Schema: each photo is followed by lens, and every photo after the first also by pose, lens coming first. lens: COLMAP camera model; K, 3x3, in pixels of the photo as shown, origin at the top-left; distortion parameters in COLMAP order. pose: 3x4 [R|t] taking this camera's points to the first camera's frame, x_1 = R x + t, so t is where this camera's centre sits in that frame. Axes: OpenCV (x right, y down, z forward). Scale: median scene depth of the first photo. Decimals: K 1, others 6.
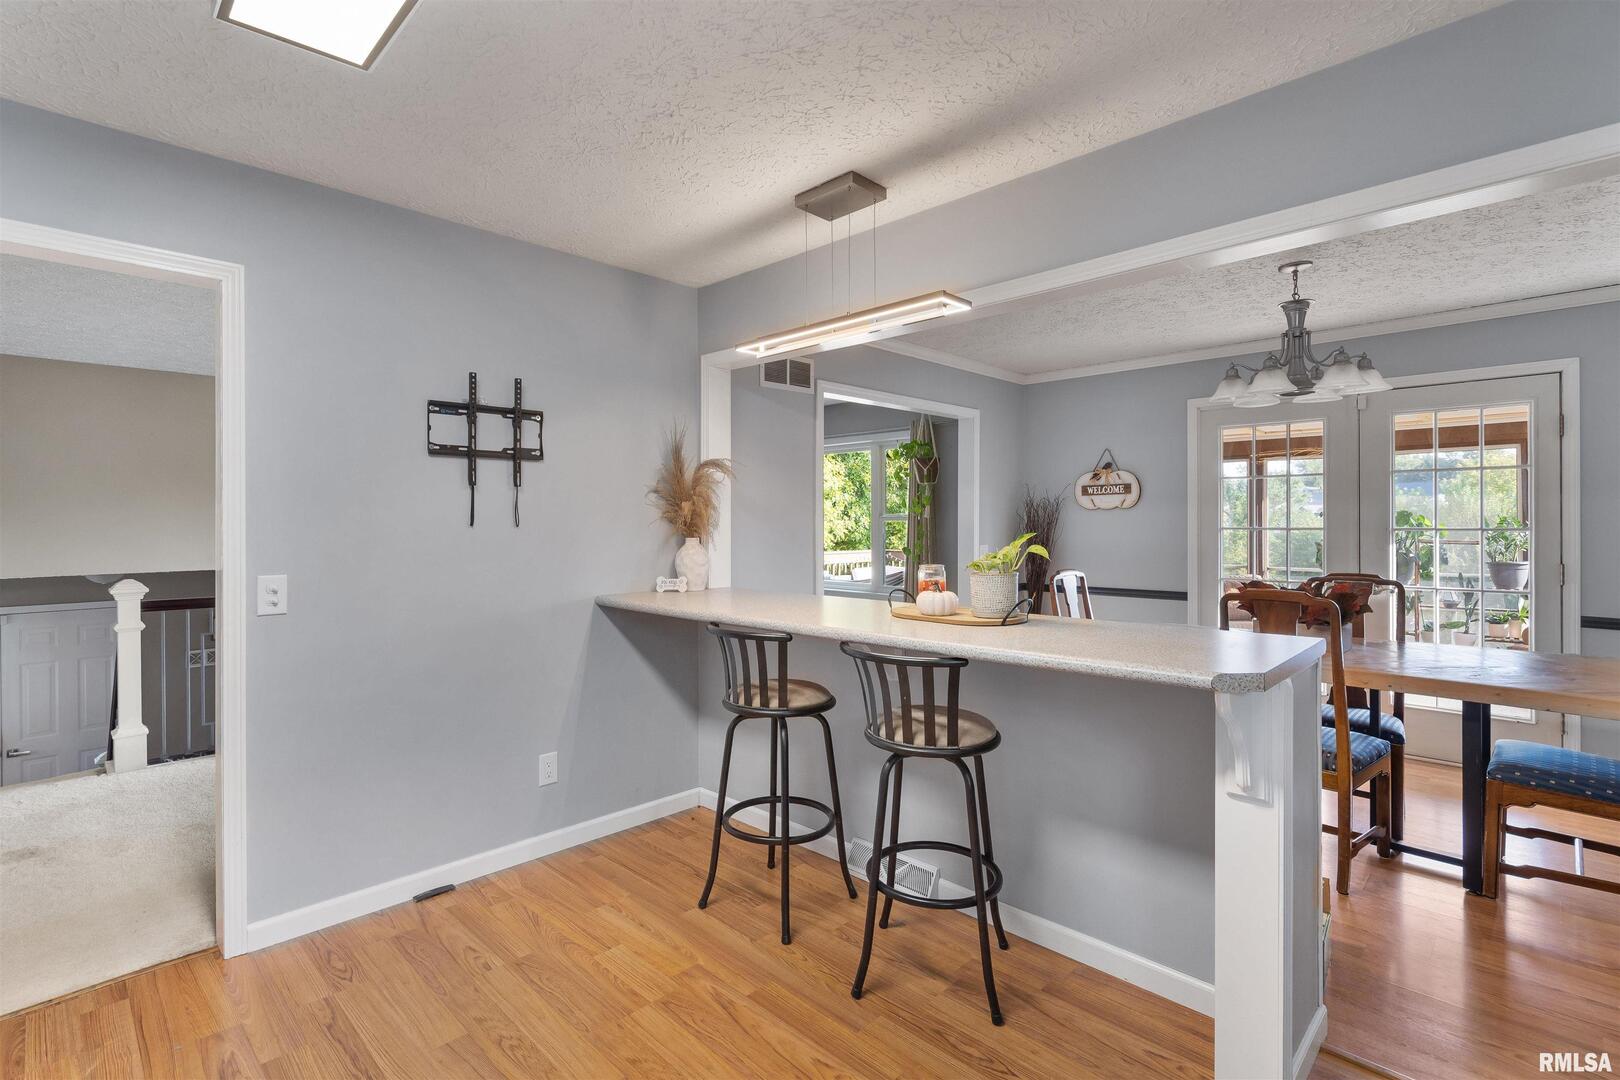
lens RADIAL K [[755.2, 0, 780.2], [0, 755.2, 521.9], [0, 0, 1]] dist [0.001544, 0.001289]
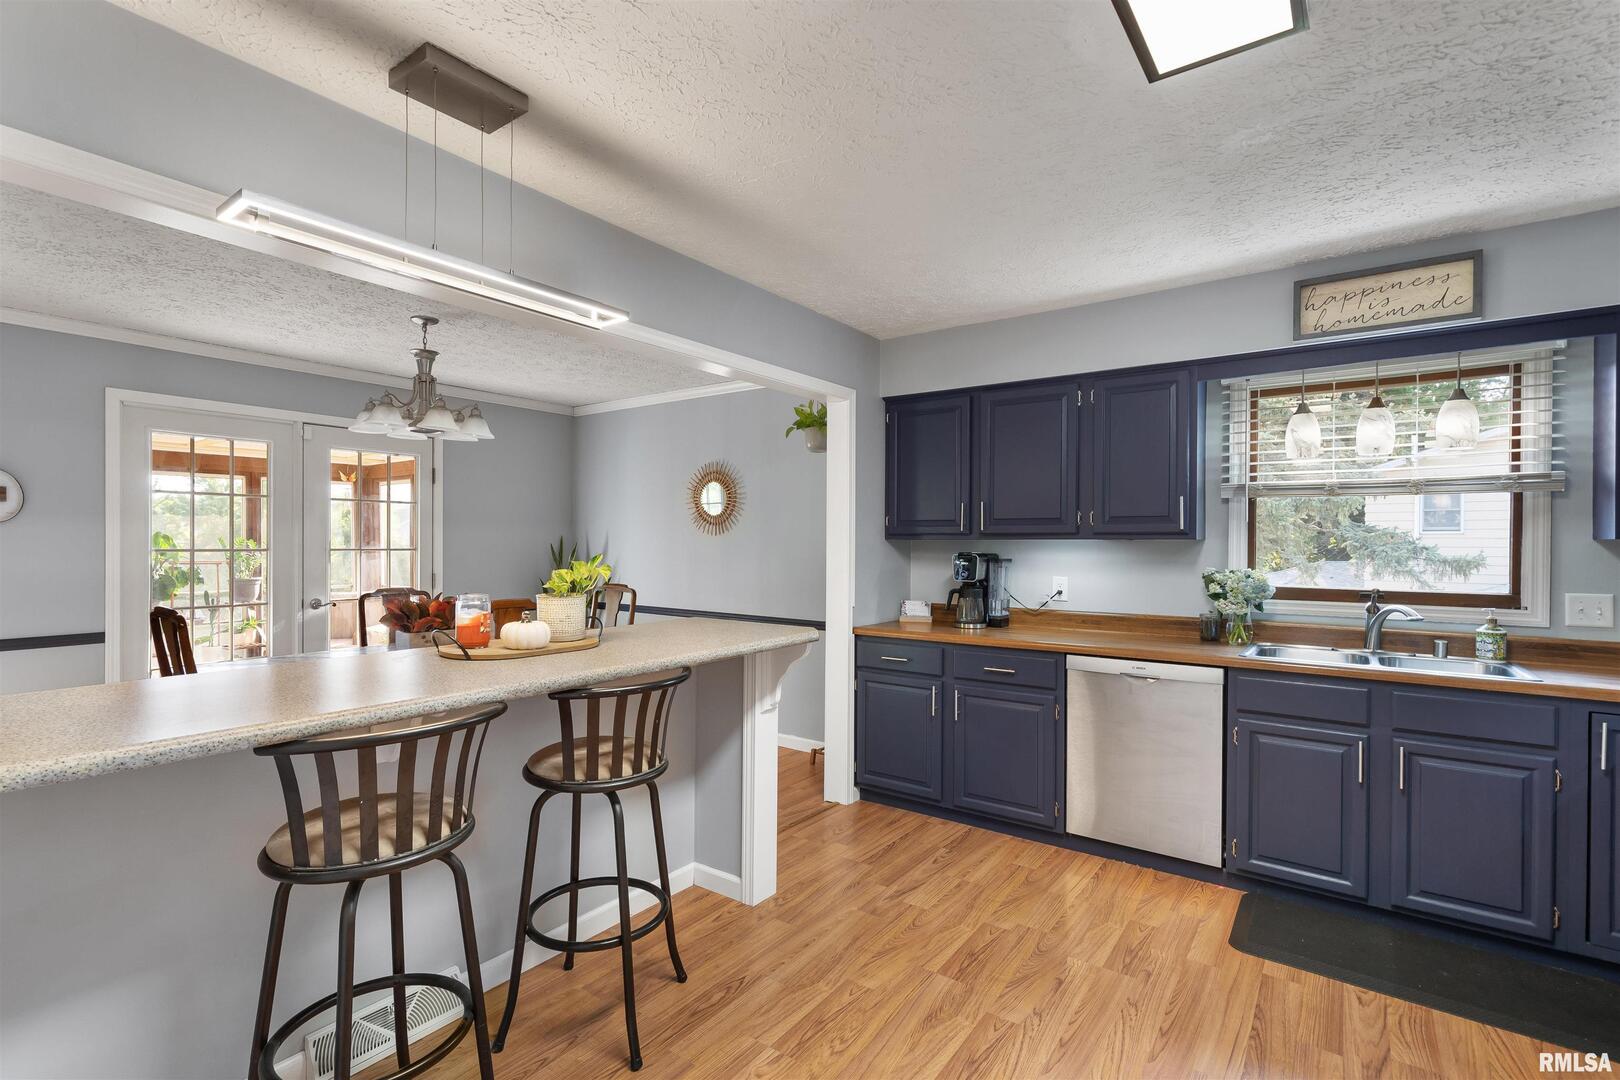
lens RADIAL K [[755.2, 0, 800.4], [0, 755.2, 546.2], [0, 0, 1]] dist [0.001544, 0.001289]
pose [[-0.159765, -0.000706, 0.987155, -0.567466], [-0.004630, 0.999989, -0.000034, 0.000939], [-0.987144, -0.004576, -0.159767, 0.654346]]
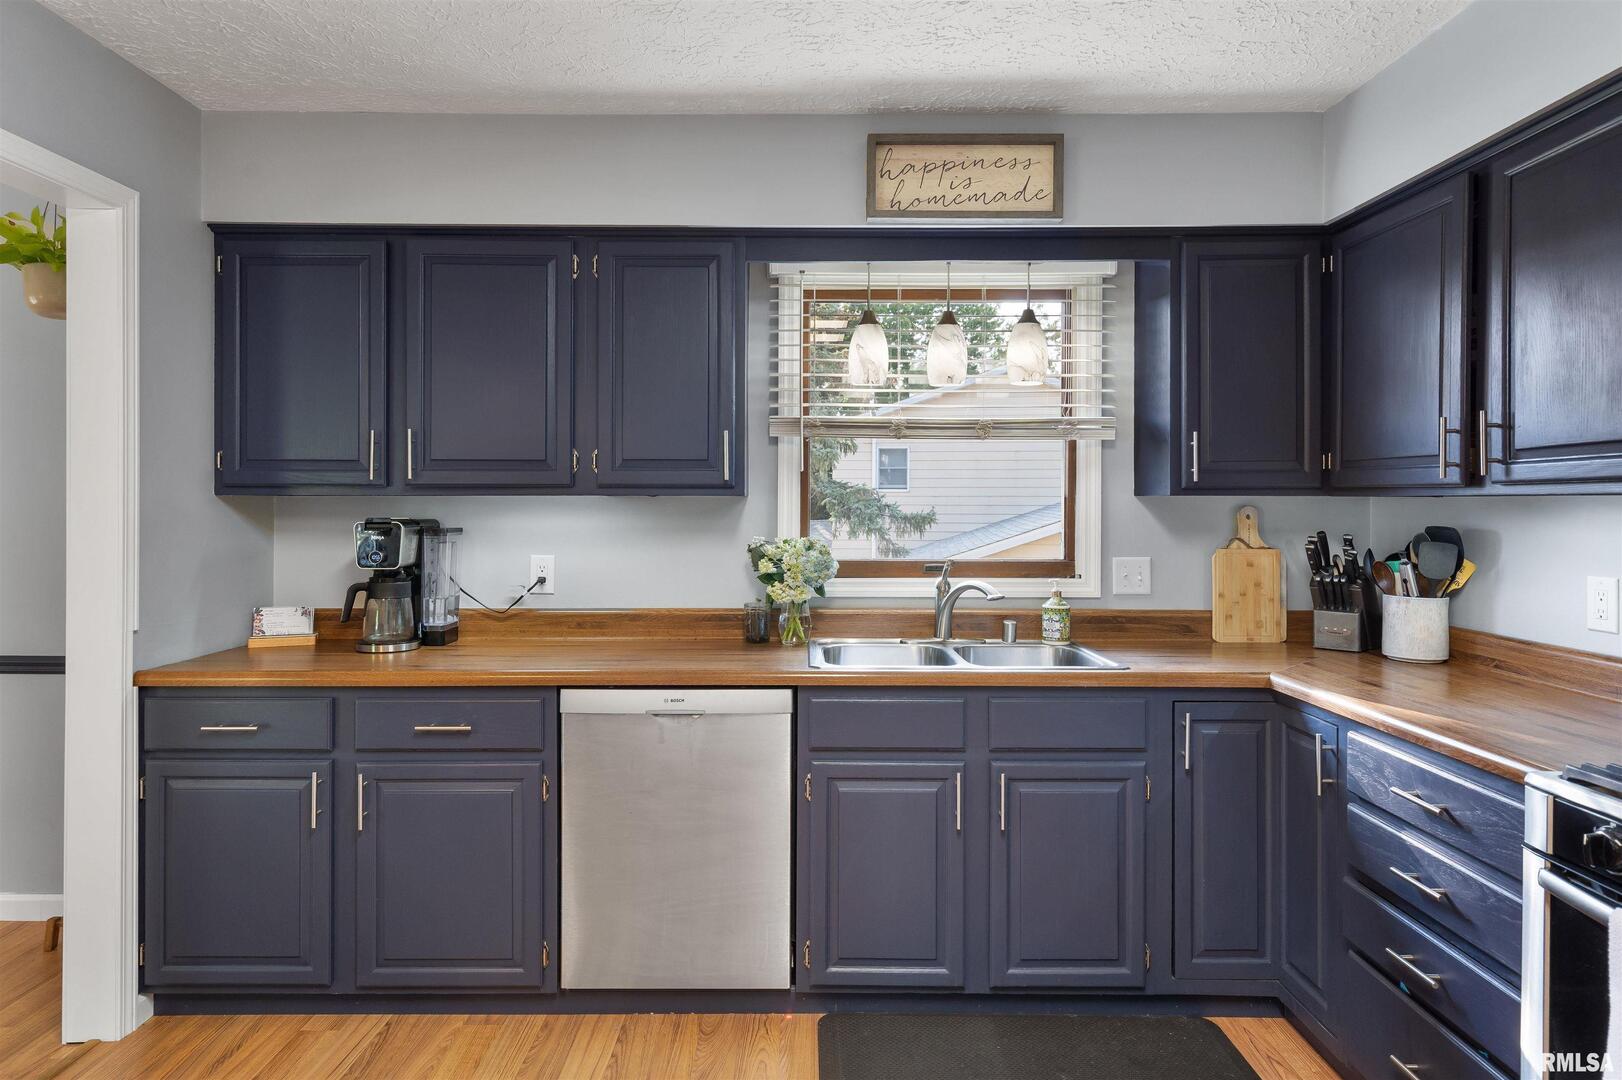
lens RADIAL K [[939.7, 0, 800.2], [0, 939.7, 503.4], [0, 0, 1]] dist [0.003790, 0.000409]
pose [[-0.709093, 0.002136, 0.705112, -0.266730], [0.000698, 0.999997, -0.002328, -0.001381], [-0.705115, -0.001159, -0.709092, 0.526862]]
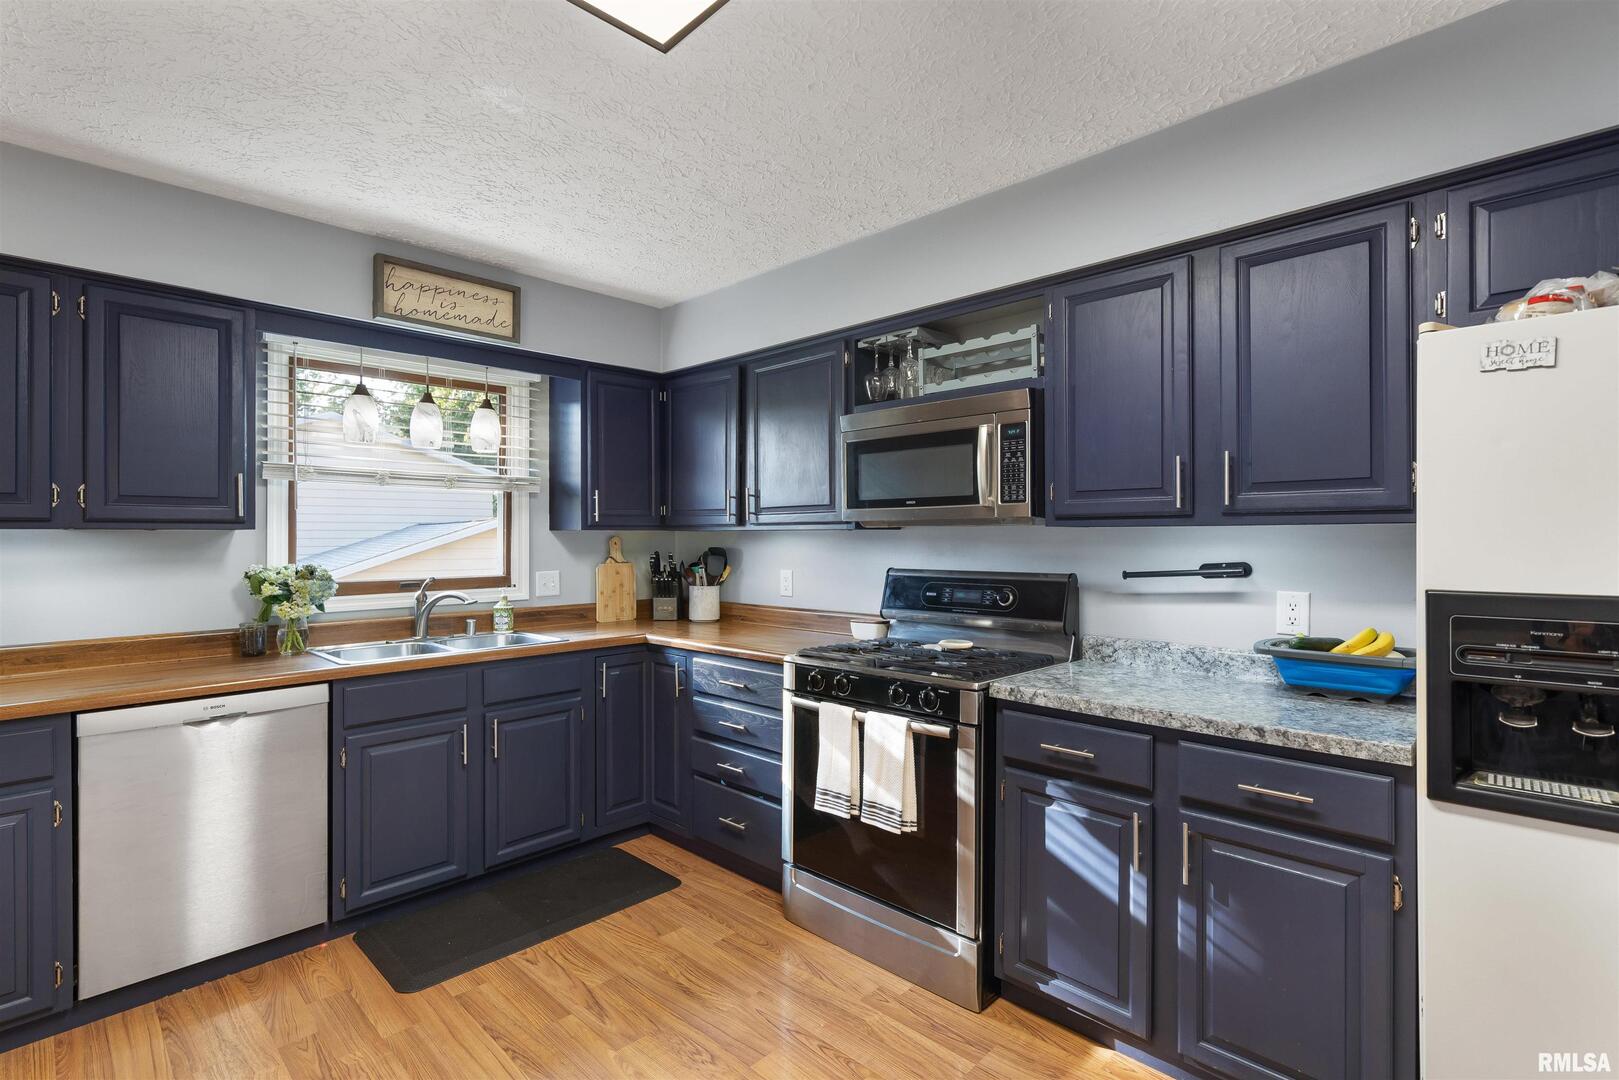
lens RADIAL K [[754.8, 0, 800.6], [0, 754.8, 534.5], [0, 0, 1]] dist [0.001544, 0.001289]
pose [[-0.999724, 0.006156, -0.022676, -0.185907], [0.006200, 0.999979, -0.001855, -0.000157], [0.022664, -0.001995, -0.999741, 0.791251]]
